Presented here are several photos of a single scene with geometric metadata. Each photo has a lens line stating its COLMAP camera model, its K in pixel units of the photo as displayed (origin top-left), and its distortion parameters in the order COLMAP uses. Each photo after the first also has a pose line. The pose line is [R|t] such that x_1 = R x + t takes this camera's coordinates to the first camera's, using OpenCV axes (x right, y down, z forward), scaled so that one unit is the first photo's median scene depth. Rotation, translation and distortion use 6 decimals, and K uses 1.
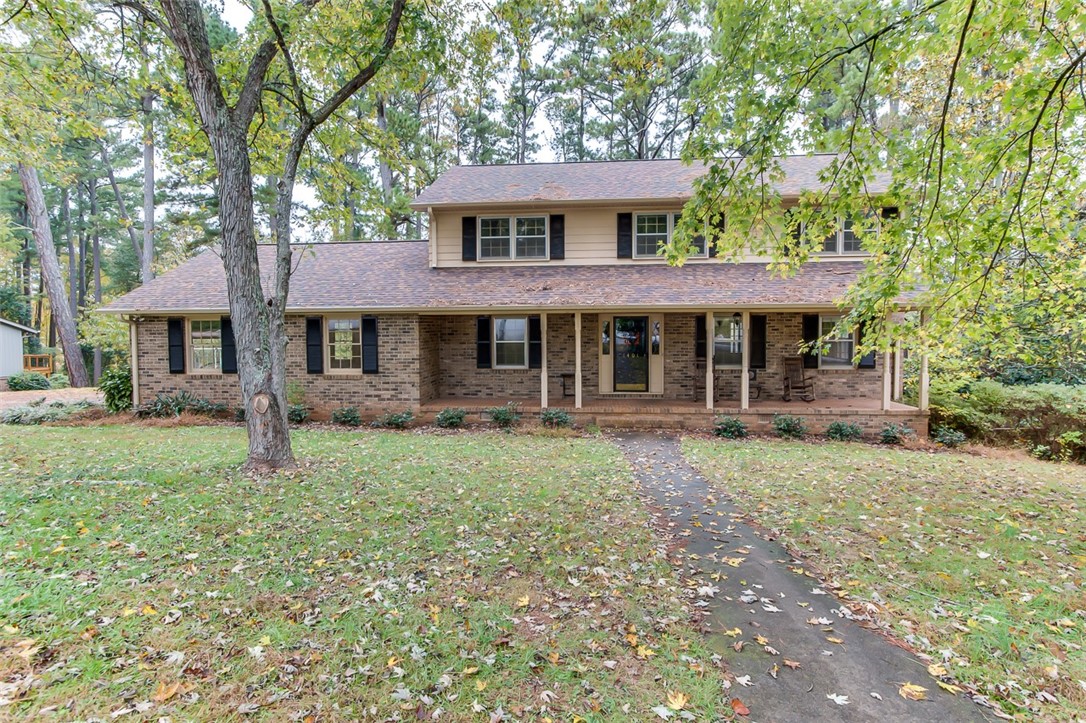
lens RADIAL K [[566.3, 0, 543.0], [0, 566.3, 361.5], [0, 0, 1]] dist [-0.006697, -0.000216]
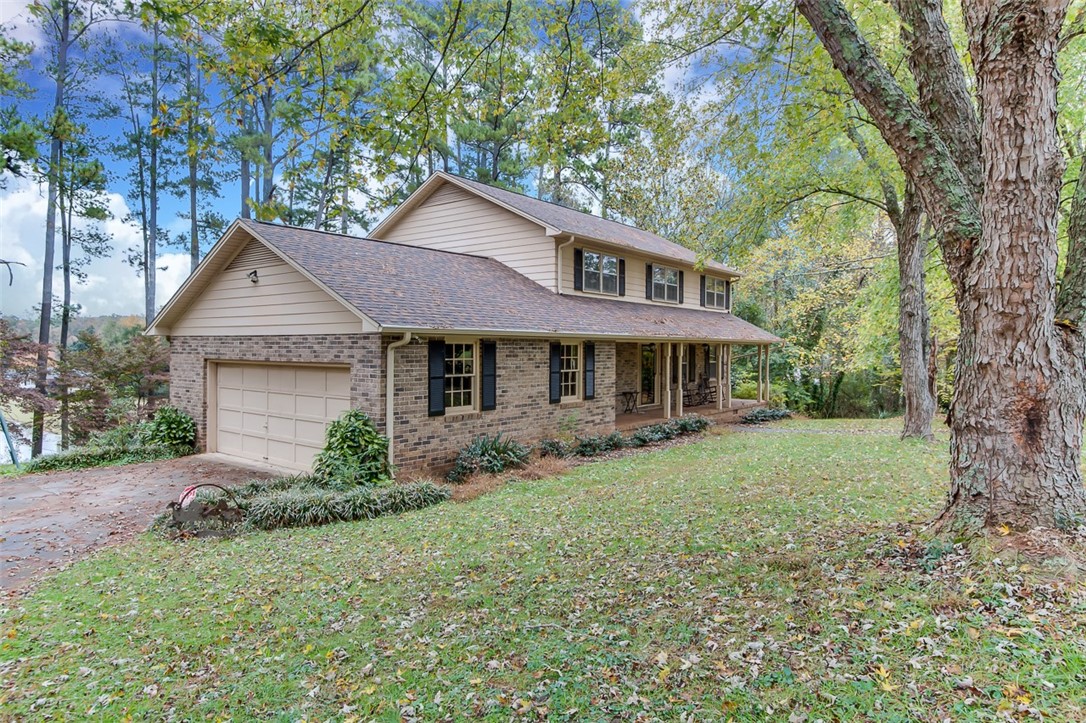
lens RADIAL K [[659.5, 0, 543.0], [0, 659.5, 361.5], [0, 0, 1]] dist [-0.000522, -0.000017]
pose [[0.544184, -0.008488, 0.838923, -1.284262], [0.044564, 0.998830, -0.018801, -0.026713], [-0.837781, 0.047617, 0.543926, 0.418408]]
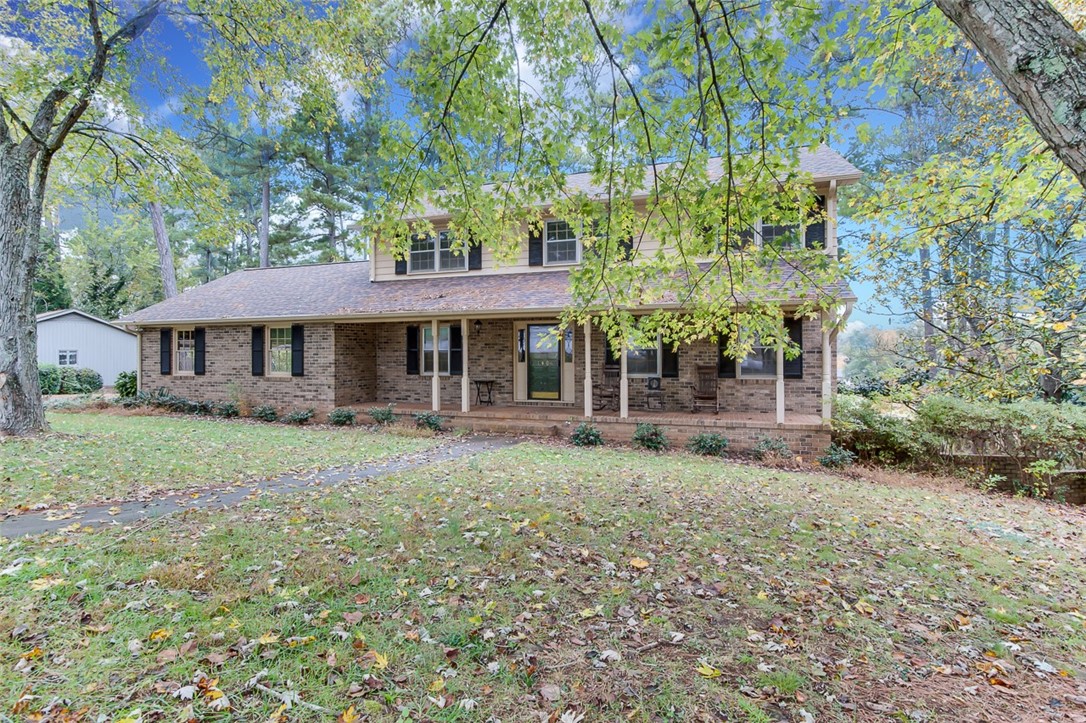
lens RADIAL K [[550.7, 0, 543.0], [0, 550.7, 361.5], [0, 0, 1]] dist [-0.000920, -0.000272]
pose [[0.967708, 0.005697, -0.252009, 0.422389], [-0.016727, 0.998992, -0.041647, 0.028524], [0.251518, 0.044517, 0.966828, 0.069160]]
